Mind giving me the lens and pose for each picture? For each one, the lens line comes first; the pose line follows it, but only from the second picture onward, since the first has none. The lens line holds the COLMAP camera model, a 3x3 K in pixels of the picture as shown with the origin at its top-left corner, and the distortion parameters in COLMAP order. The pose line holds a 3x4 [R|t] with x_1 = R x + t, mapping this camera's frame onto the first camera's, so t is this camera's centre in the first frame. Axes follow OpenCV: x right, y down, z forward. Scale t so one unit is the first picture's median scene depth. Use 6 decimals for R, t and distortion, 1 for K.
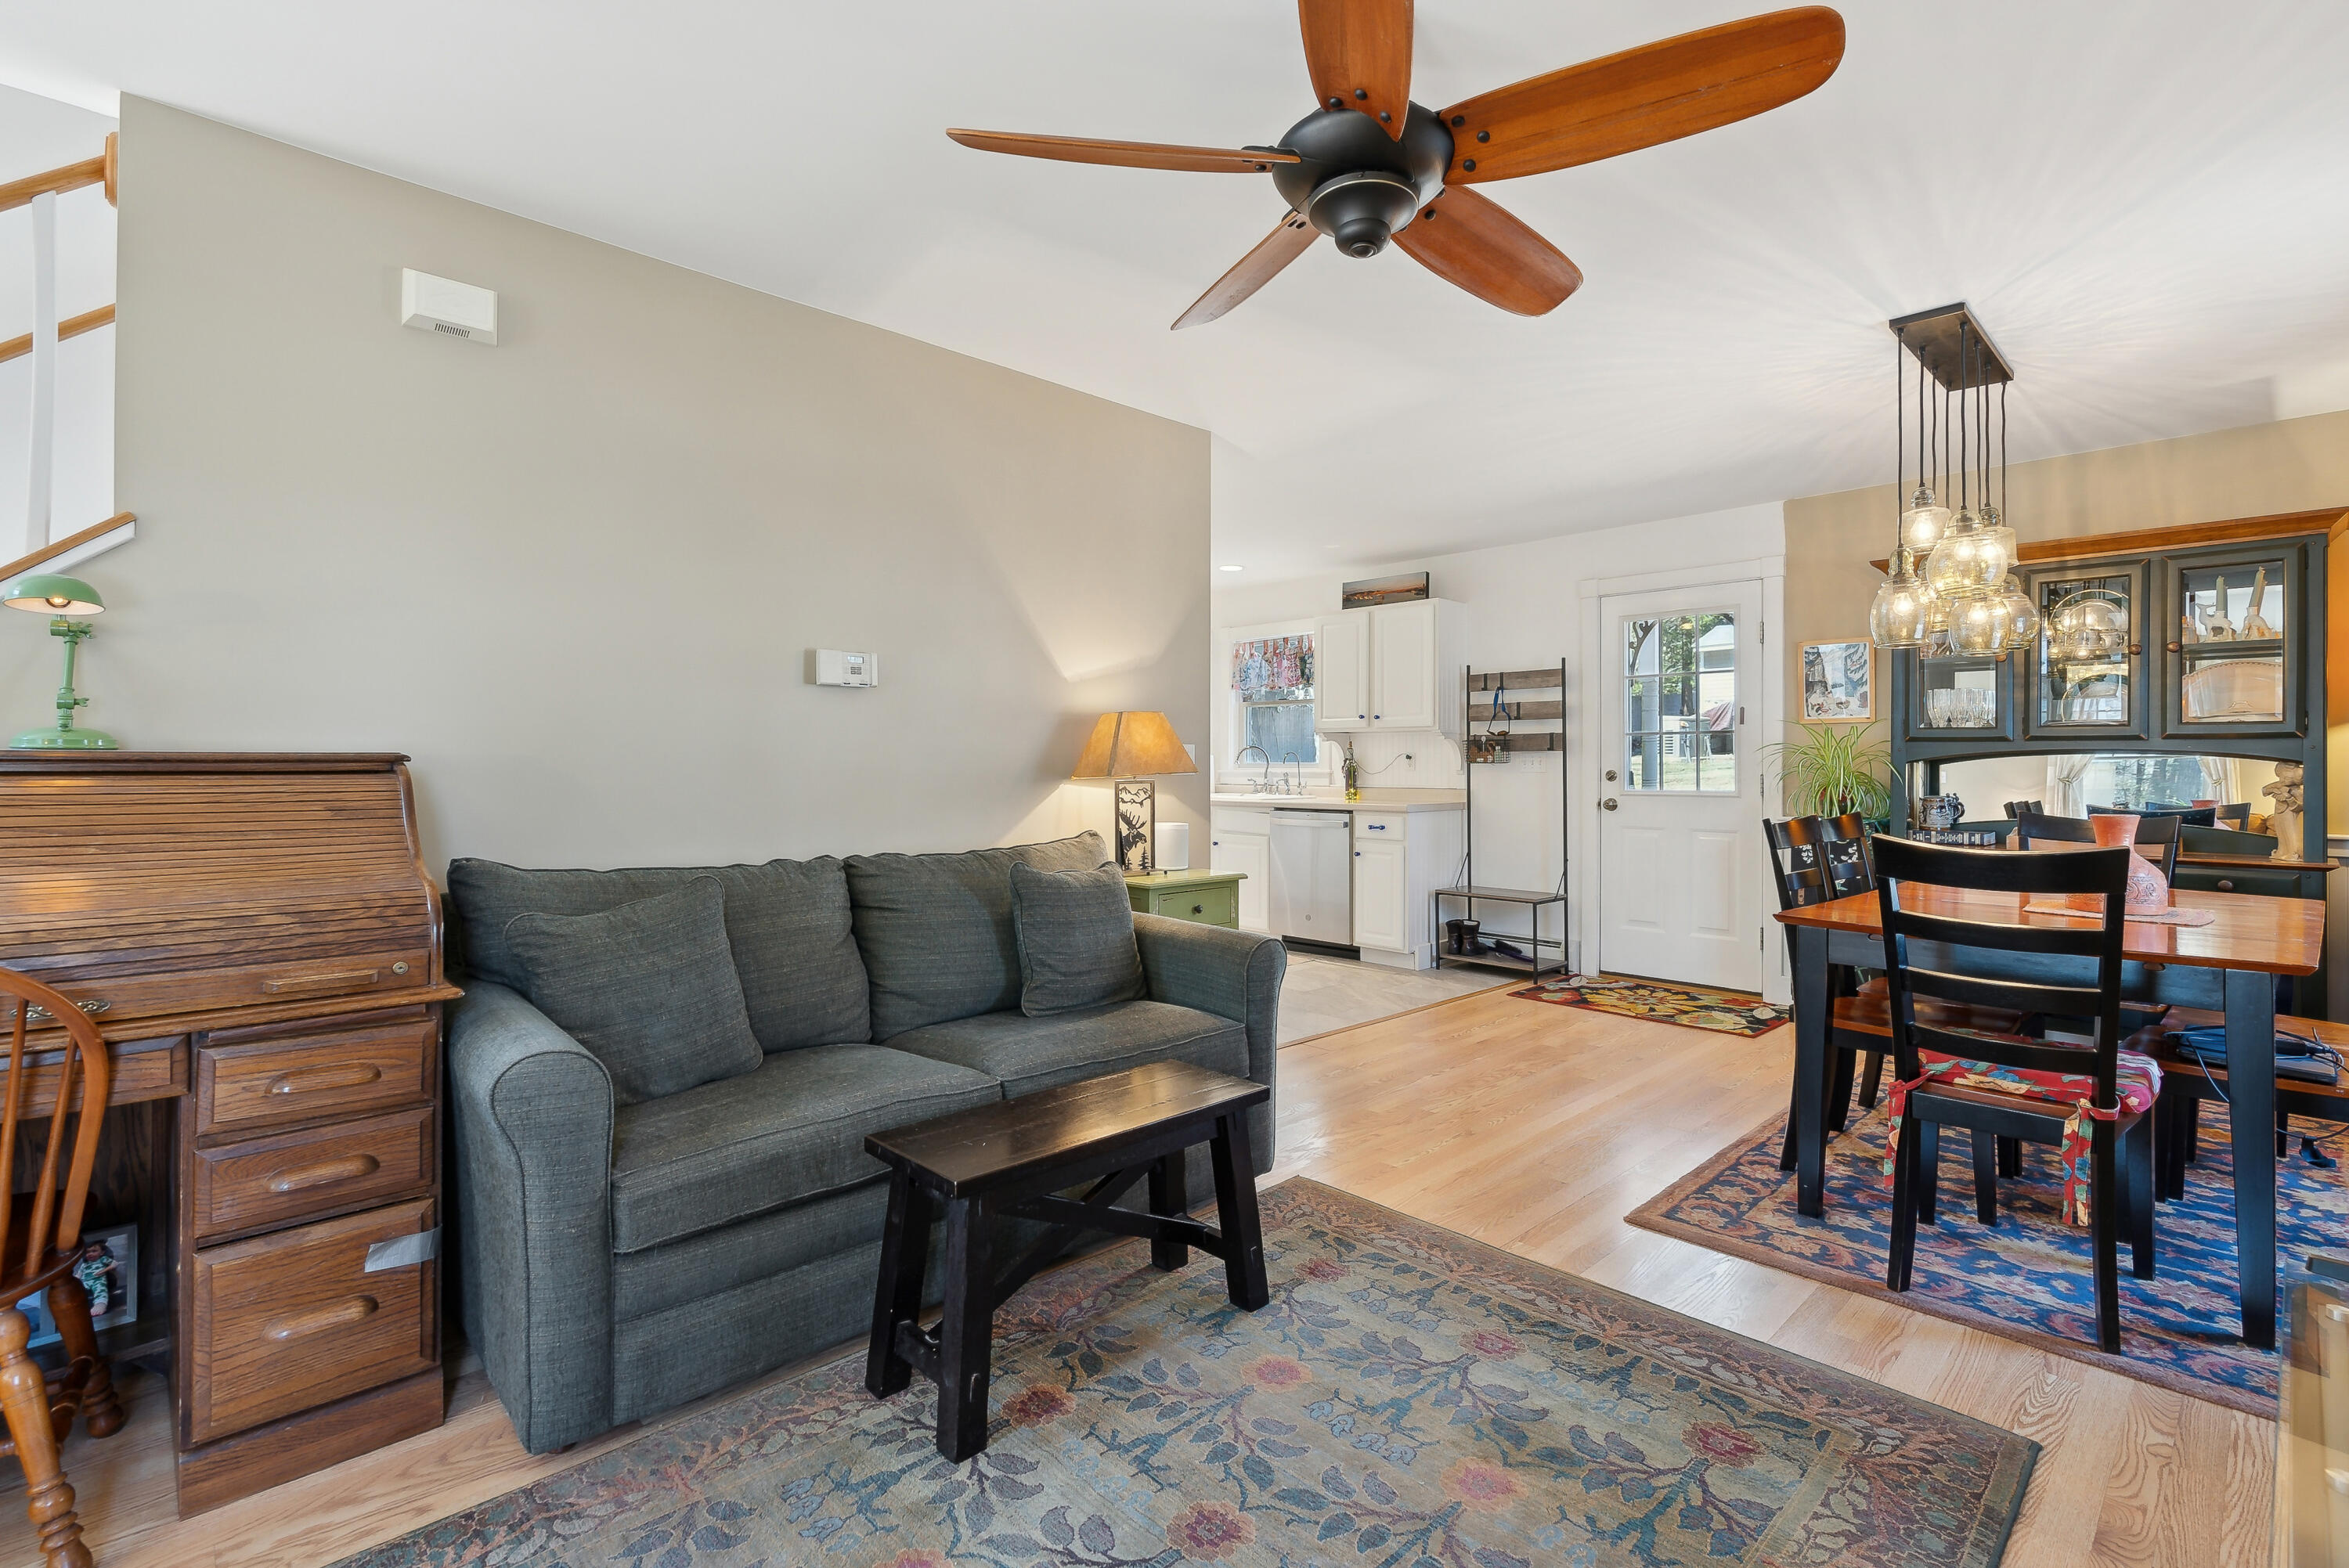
lens RADIAL K [[1073.2, 0, 1173.4], [0, 1073.2, 762.0], [0, 0, 1]] dist [-0.013038, 0.005891]
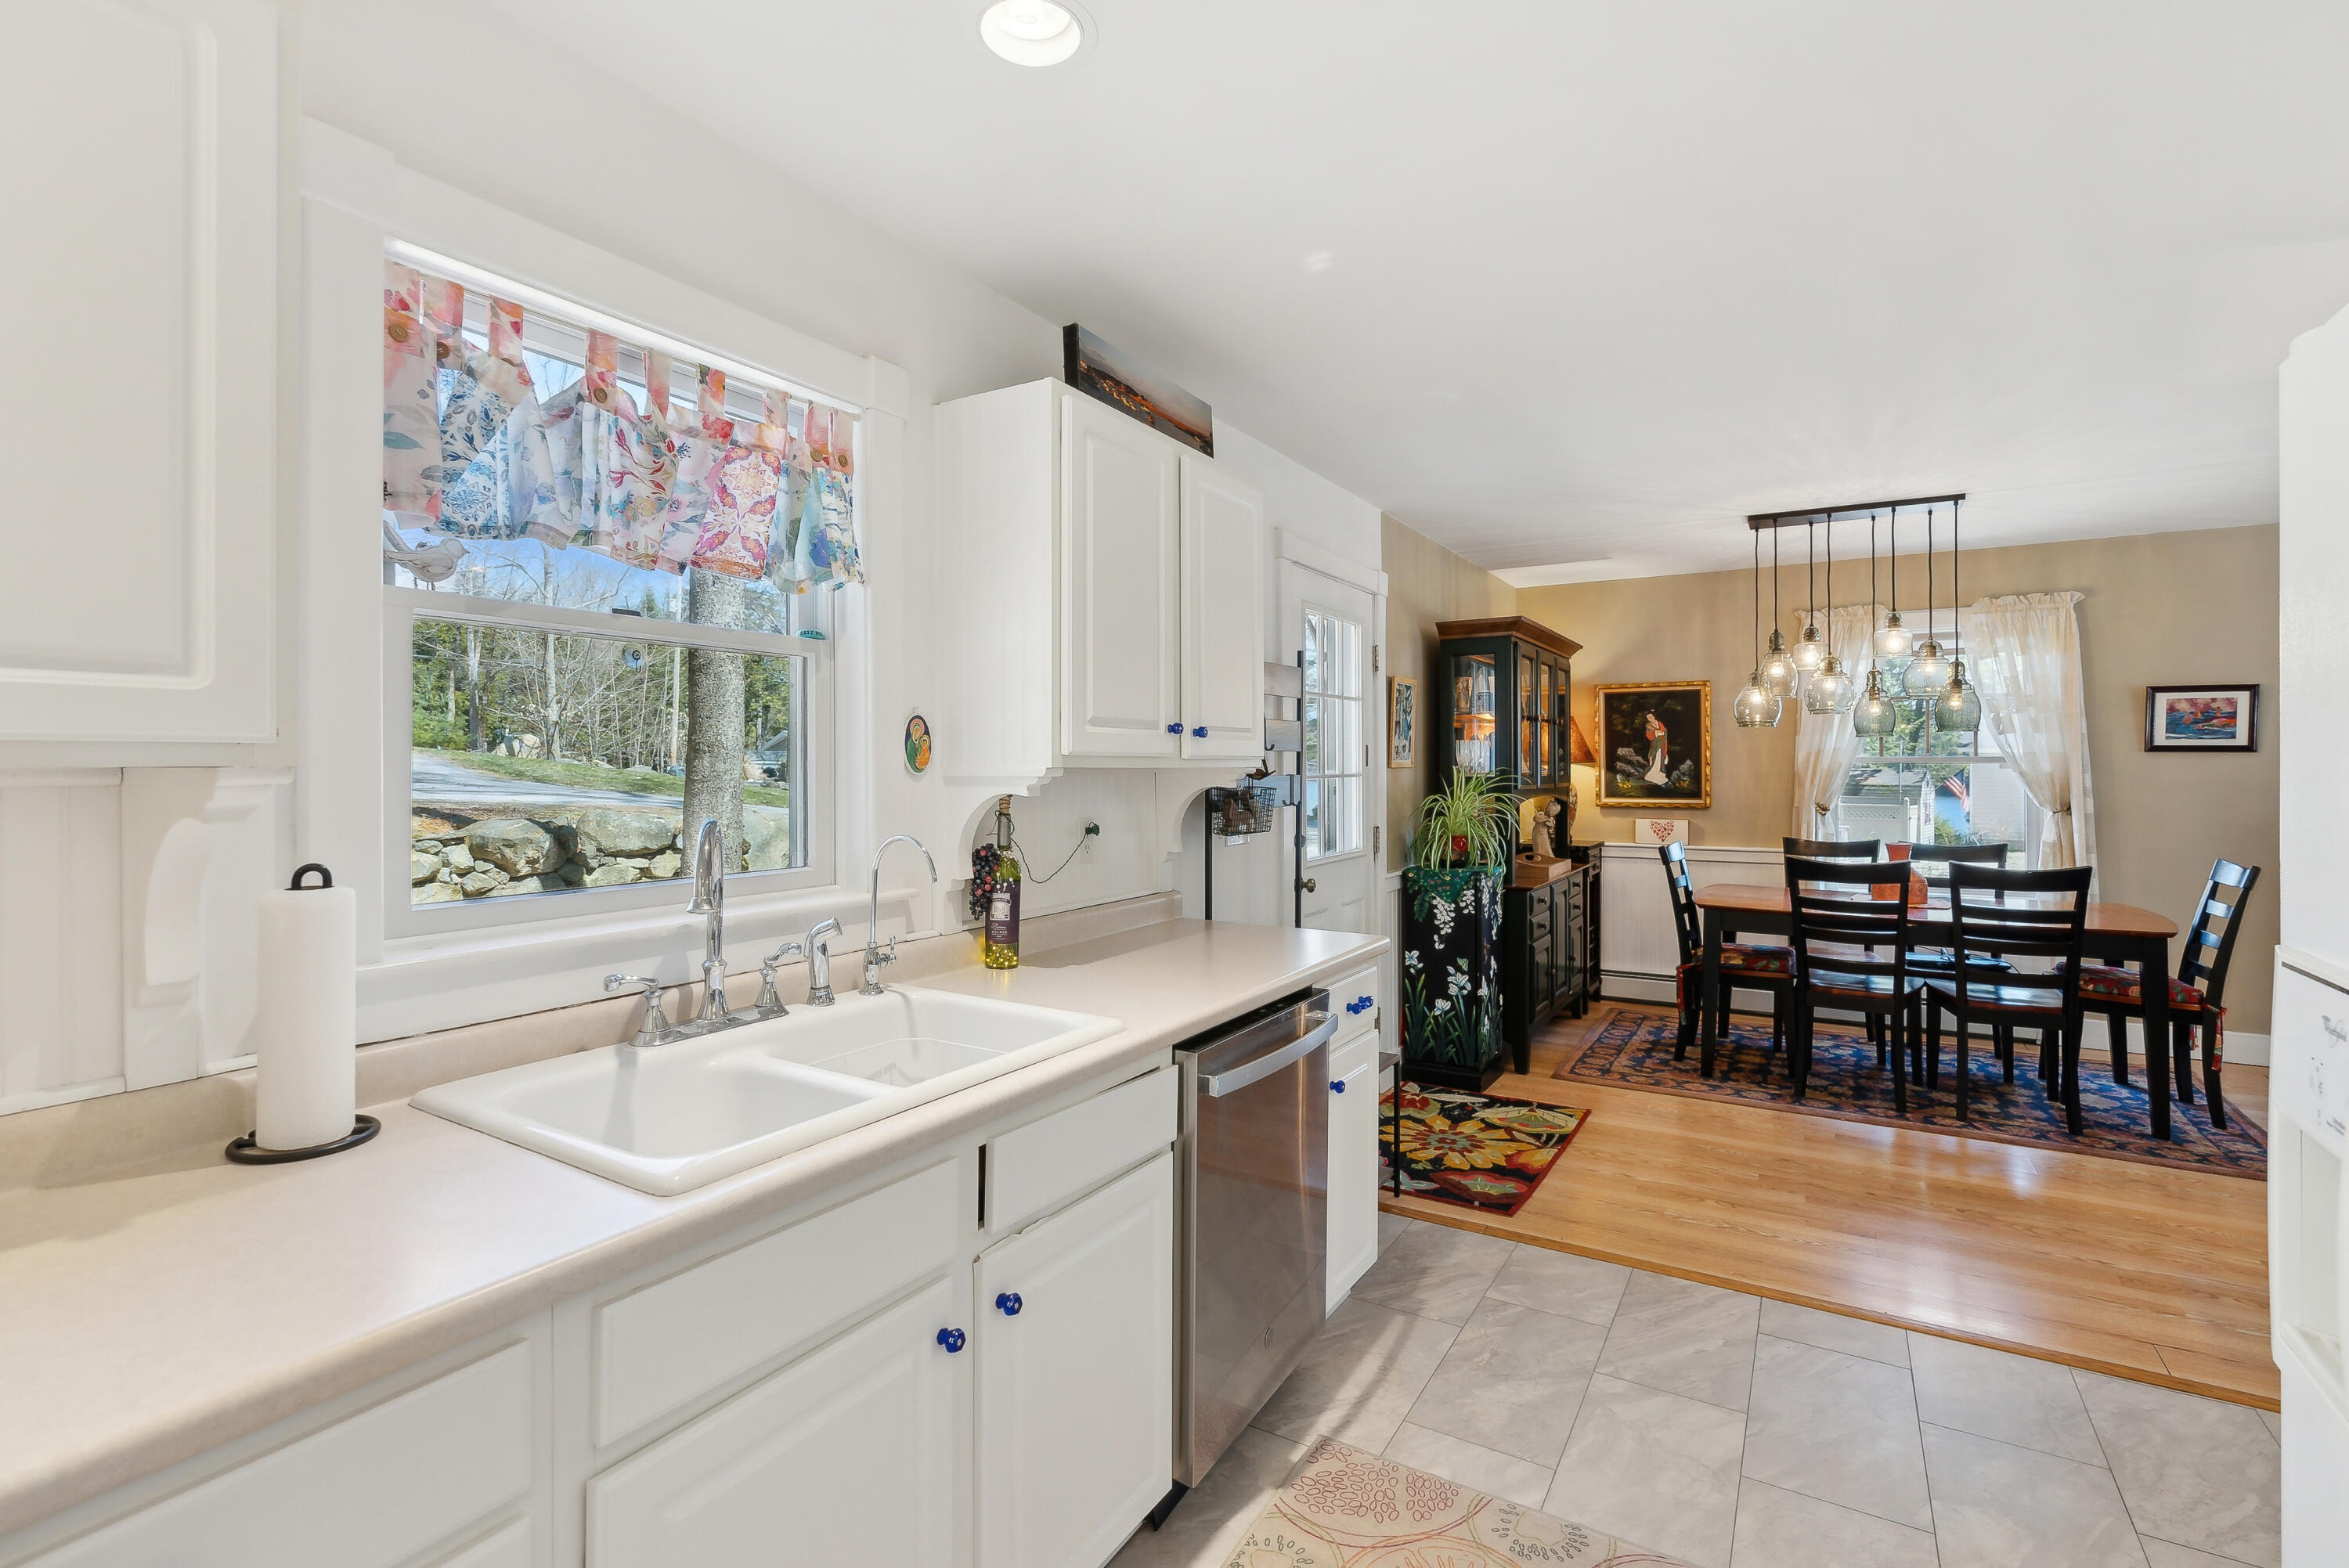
lens RADIAL K [[1073.2, 0, 1173.4], [0, 1073.2, 762.0], [0, 0, 1]] dist [-0.013038, 0.005891]
pose [[-0.263542, -0.000842, 0.964648, -0.507163], [-0.004247, 0.999991, -0.000288, -0.086247], [-0.964639, -0.004173, -0.263543, 3.109375]]
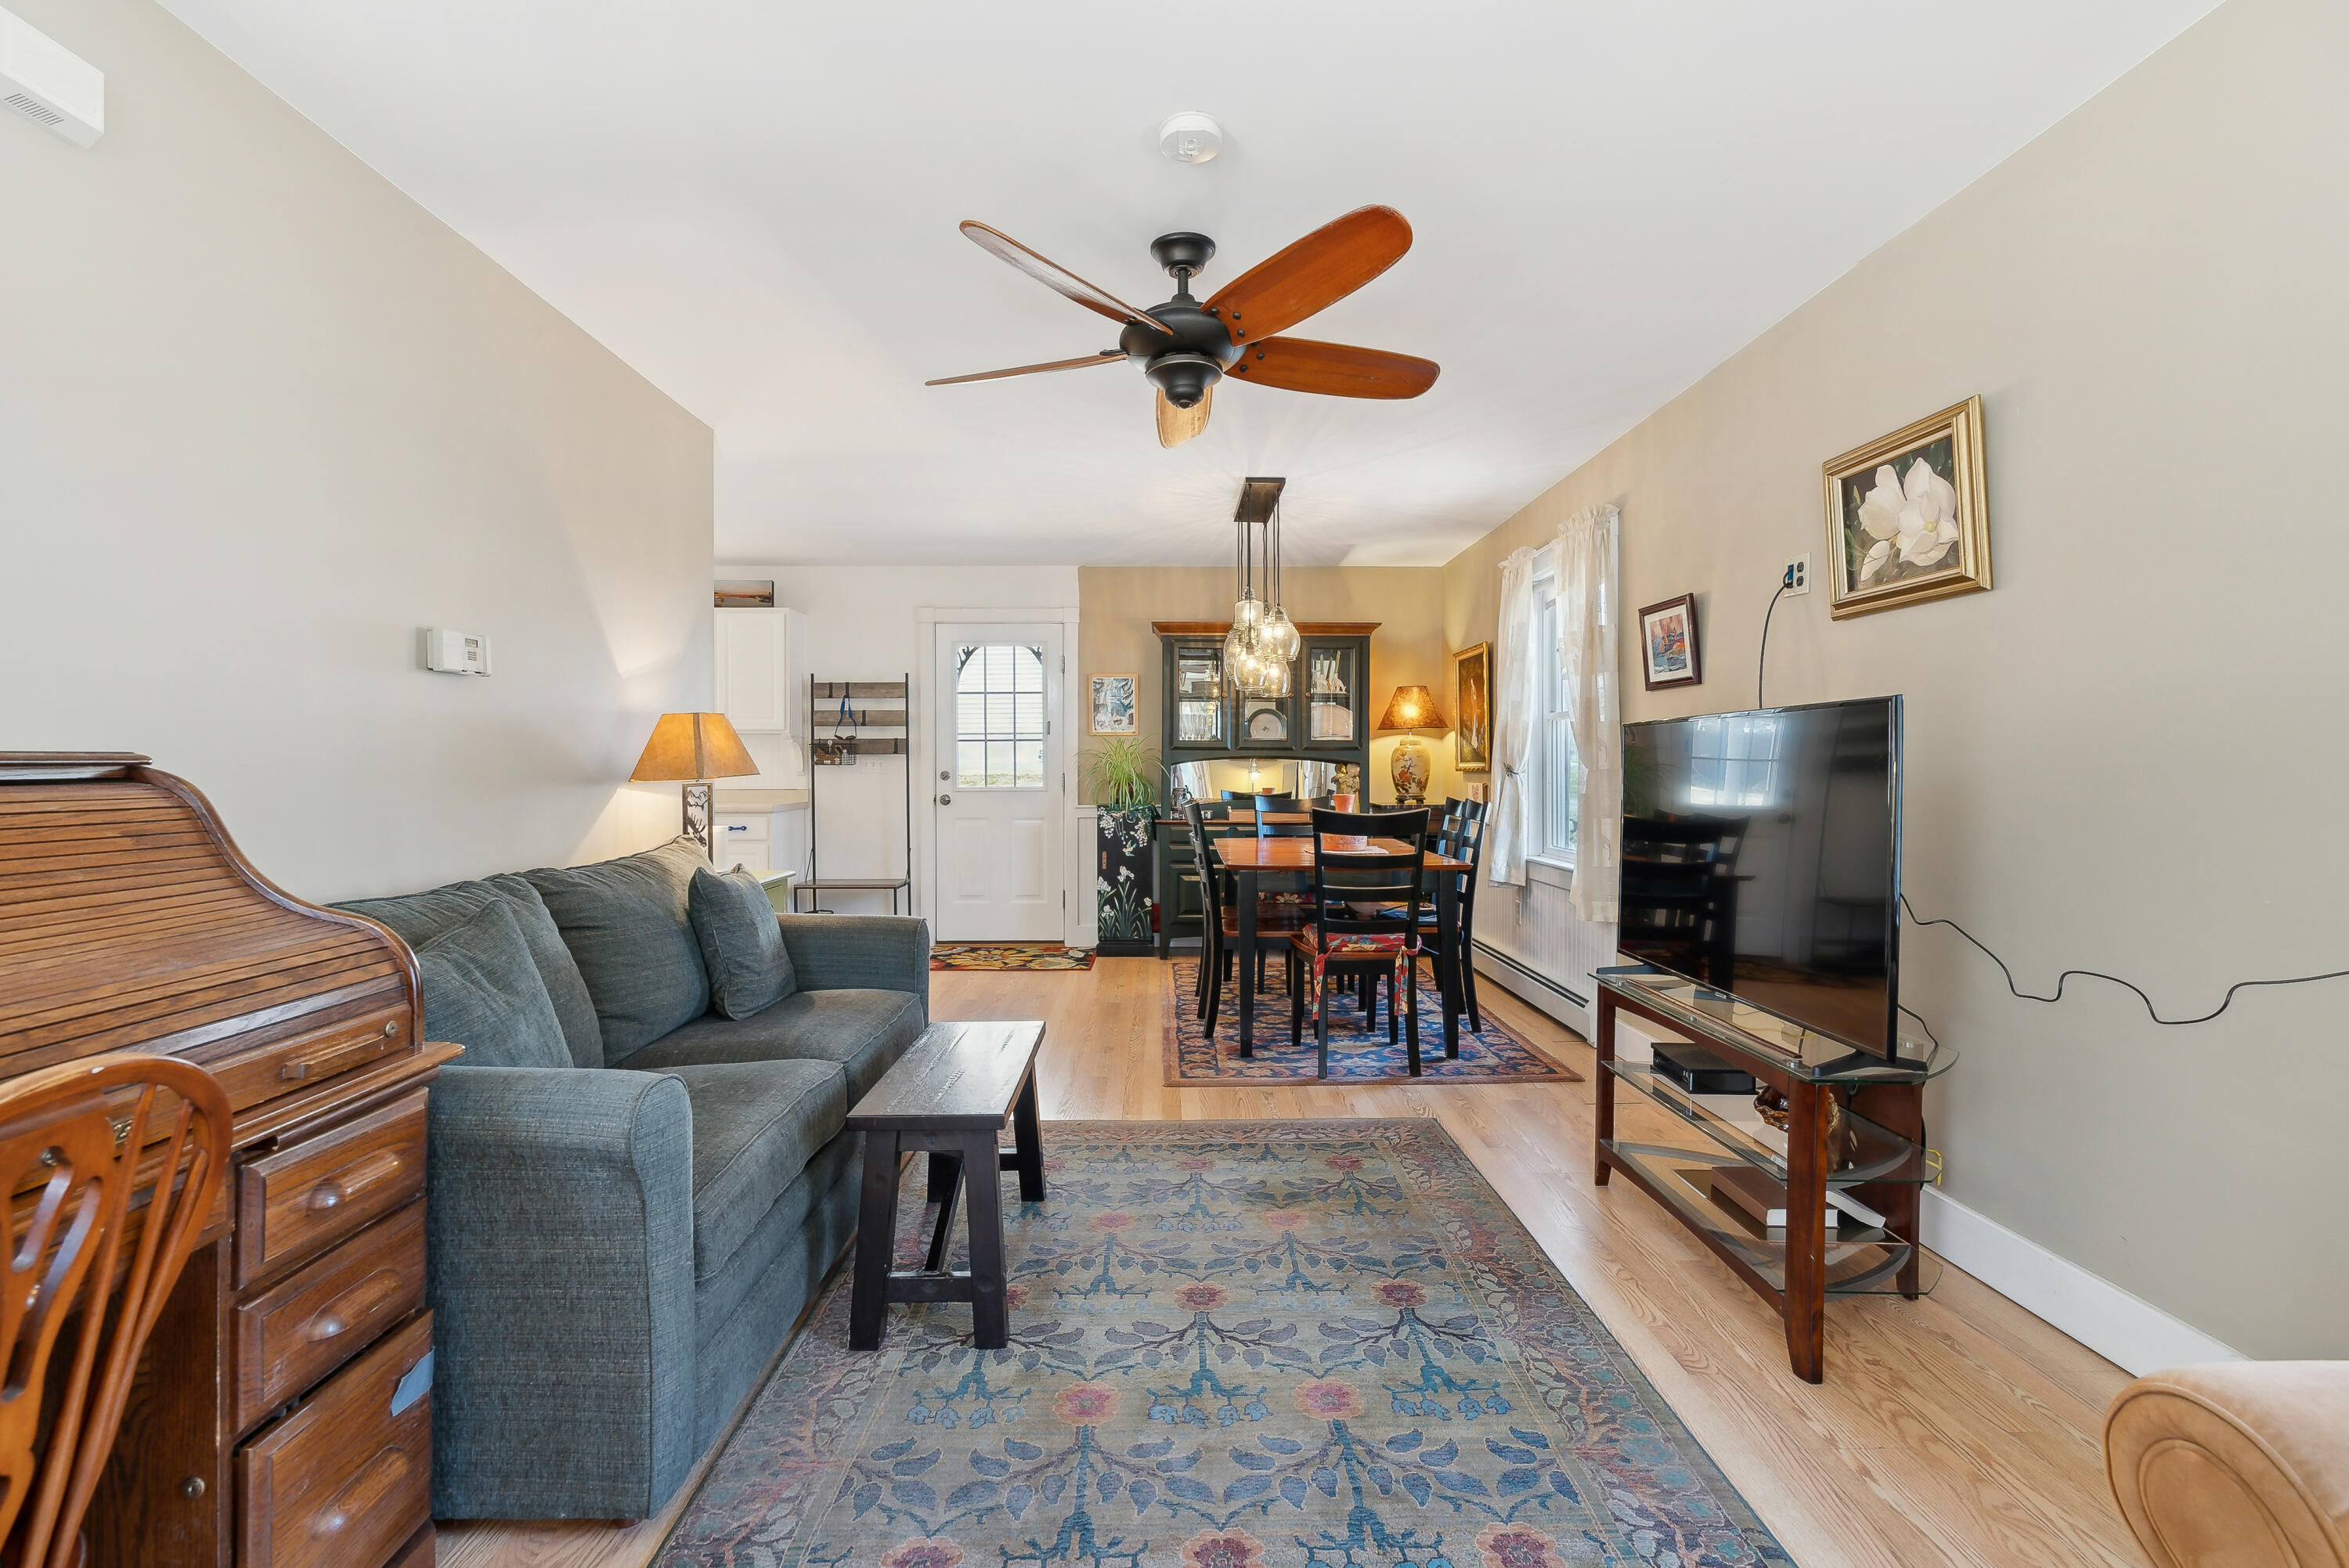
lens RADIAL K [[1061.7, 0, 1181.5], [0, 1061.7, 769.8], [0, 0, 1]] dist [-0.010958, 0.004342]
pose [[0.675123, -0.004922, 0.737689, -0.700272], [0.000687, 0.999982, 0.006042, -0.000799], [-0.737705, -0.003572, 0.675114, 0.037361]]
